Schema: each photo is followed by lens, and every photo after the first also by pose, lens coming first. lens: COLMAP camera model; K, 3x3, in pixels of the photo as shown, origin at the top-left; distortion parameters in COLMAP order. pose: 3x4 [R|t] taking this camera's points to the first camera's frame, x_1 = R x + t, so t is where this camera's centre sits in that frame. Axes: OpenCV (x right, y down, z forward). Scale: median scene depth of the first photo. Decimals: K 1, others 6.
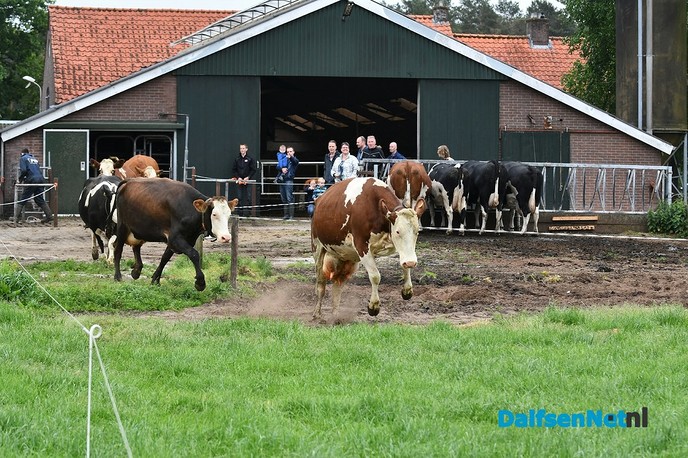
lens RADIAL K [[2382.5, 0, 343.3], [0, 2382.5, 231.9], [0, 0, 1]] dist [-0.397504, 0.000000]
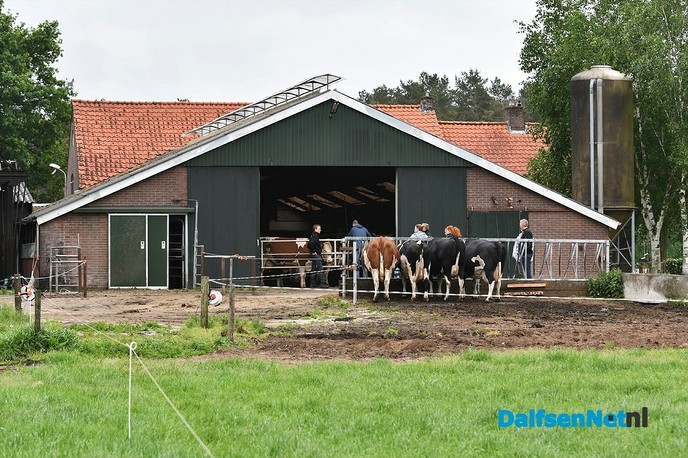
lens RADIAL K [[2590.5, 0, 346.3], [0, 2590.5, 229.3], [0, 0, 1]] dist [-0.400810, 0.000000]
pose [[0.999871, -0.011135, -0.011563, 0.021795], [0.010763, 0.999440, -0.031683, 0.005668], [0.011909, 0.031554, 0.999431, -0.261672]]
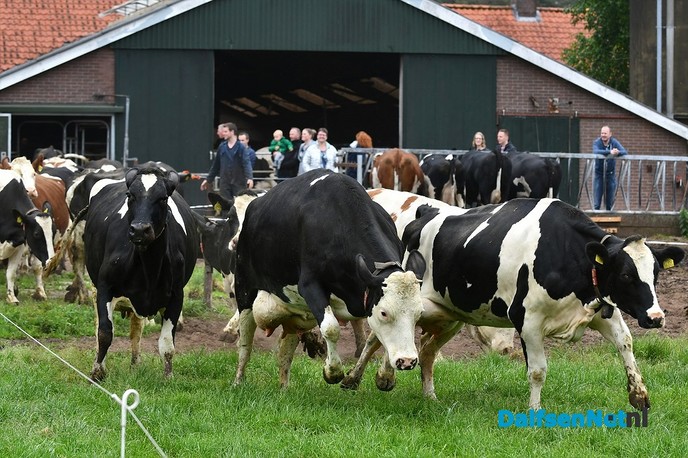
lens RADIAL K [[2590.5, 0, 344.1], [0, 2590.5, 233.7], [0, 0, 1]] dist [-0.400810, 0.000000]
pose [[0.999429, -0.000665, 0.033778, -0.019723], [0.000613, 0.999999, 0.001558, -0.002072], [-0.033779, -0.001536, 0.999428, 0.085639]]
